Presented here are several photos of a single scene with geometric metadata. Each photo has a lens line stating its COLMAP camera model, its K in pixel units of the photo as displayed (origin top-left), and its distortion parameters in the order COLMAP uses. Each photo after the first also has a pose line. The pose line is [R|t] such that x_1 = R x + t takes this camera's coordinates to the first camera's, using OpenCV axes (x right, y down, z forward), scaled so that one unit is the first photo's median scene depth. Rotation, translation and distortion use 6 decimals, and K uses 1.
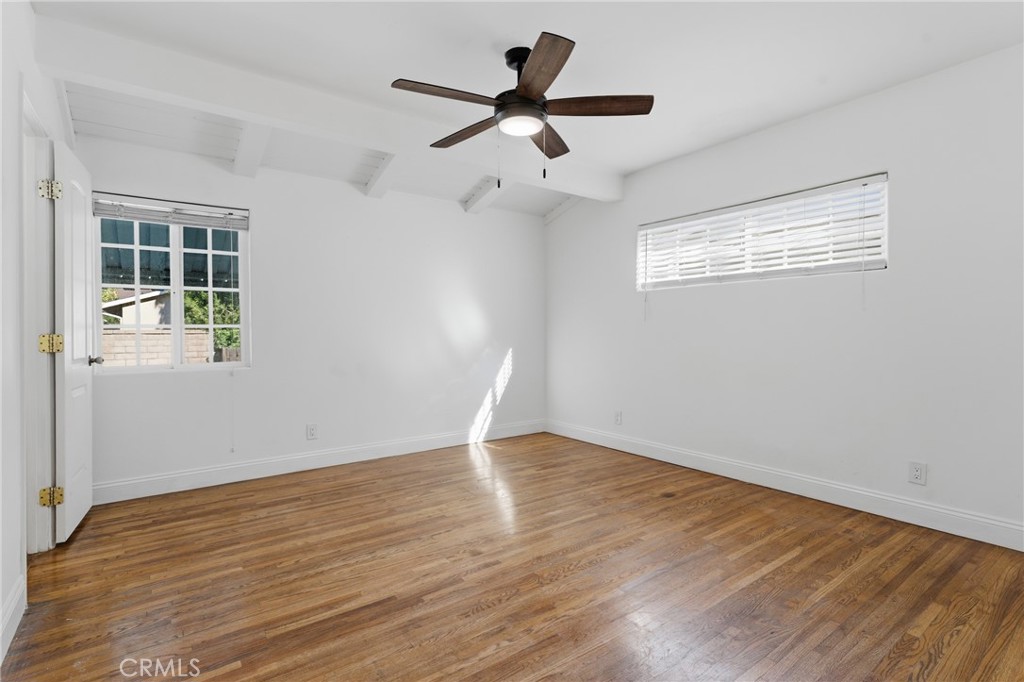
lens RADIAL K [[492.8, 0, 511.3], [0, 492.8, 326.4], [0, 0, 1]] dist [-0.000916, 0.000524]
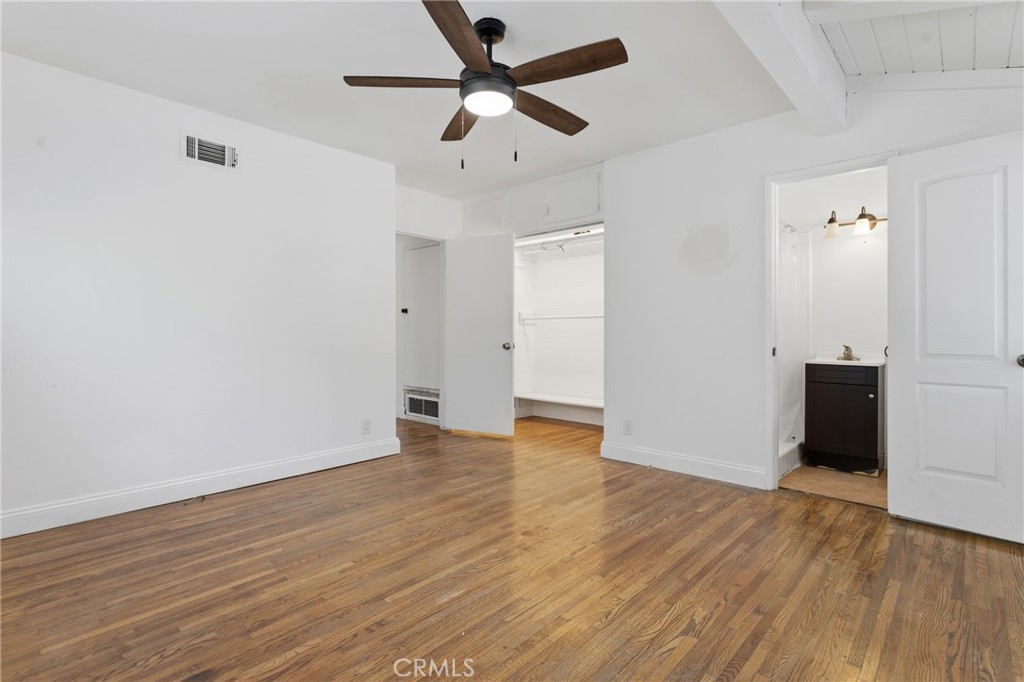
lens RADIAL K [[492.8, 0, 511.3], [0, 492.8, 326.4], [0, 0, 1]] dist [-0.000916, 0.000524]
pose [[-0.983249, -0.000362, -0.182265, 0.149026], [0.004623, 0.999627, -0.026927, 0.036929], [0.182206, -0.027319, -0.982881, 1.964614]]
